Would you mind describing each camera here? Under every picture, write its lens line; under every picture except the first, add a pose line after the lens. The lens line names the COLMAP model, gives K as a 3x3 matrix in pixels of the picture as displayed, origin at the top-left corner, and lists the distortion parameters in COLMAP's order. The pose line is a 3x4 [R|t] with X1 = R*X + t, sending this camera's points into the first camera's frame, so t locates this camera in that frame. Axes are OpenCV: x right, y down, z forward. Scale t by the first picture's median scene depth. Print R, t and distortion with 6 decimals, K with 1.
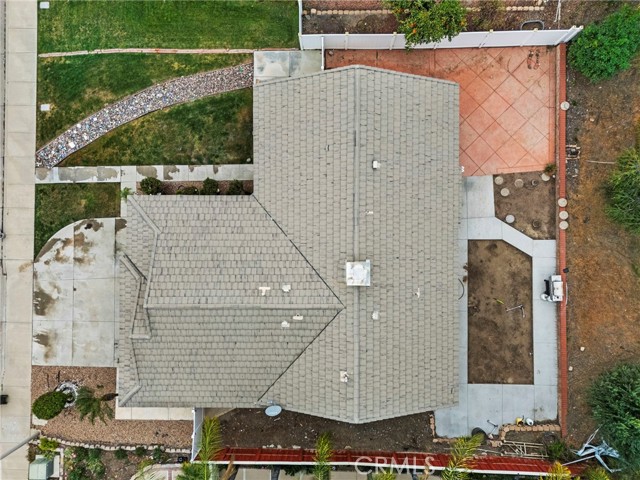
lens RADIAL K [[482.9, 0, 320.0], [0, 482.9, 240.0], [0, 0, 1]] dist [0.081219, -0.084308]
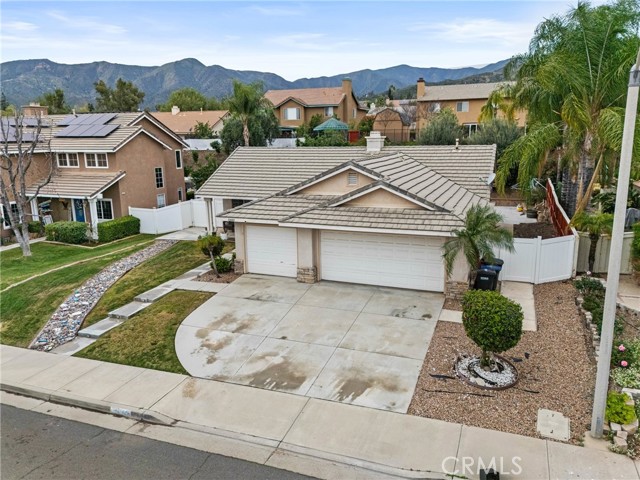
lens RADIAL K [[482.9, 0, 320.0], [0, 482.9, 240.0], [0, 0, 1]] dist [0.081219, -0.084308]
pose [[0.361575, -0.171657, 0.916405, -0.965005], [0.932341, 0.064457, -0.355789, 0.324968], [0.002005, 0.983046, 0.183349, 0.794326]]
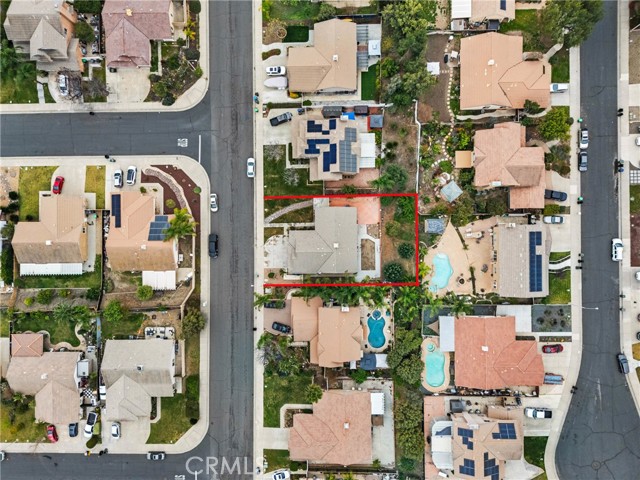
lens RADIAL K [[482.9, 0, 320.0], [0, 482.9, 240.0], [0, 0, 1]] dist [0.081219, -0.084308]
pose [[0.999880, -0.010365, -0.011509, -0.028645], [0.010403, 0.999941, 0.003224, -0.008434], [0.011475, -0.003343, 0.999929, -3.376388]]
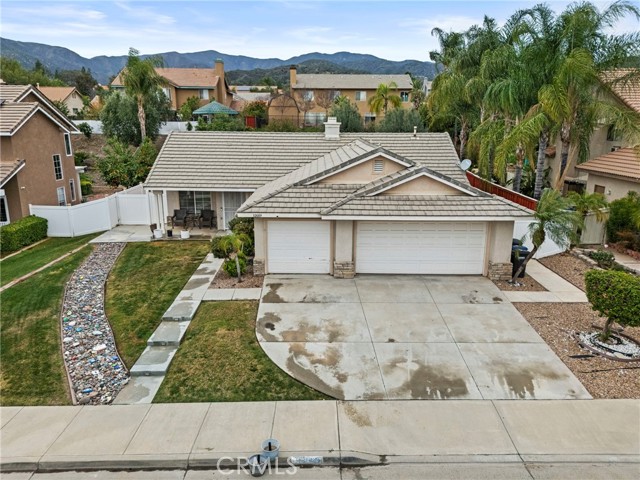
lens RADIAL K [[471.1, 0, 320.0], [0, 471.1, 240.0], [0, 0, 1]] dist [0.077486, -0.071879]
pose [[-0.005450, -0.213687, 0.976887, -0.956477], [0.999960, 0.005712, 0.006828, 0.023100], [-0.007039, 0.976885, 0.213647, 0.796008]]
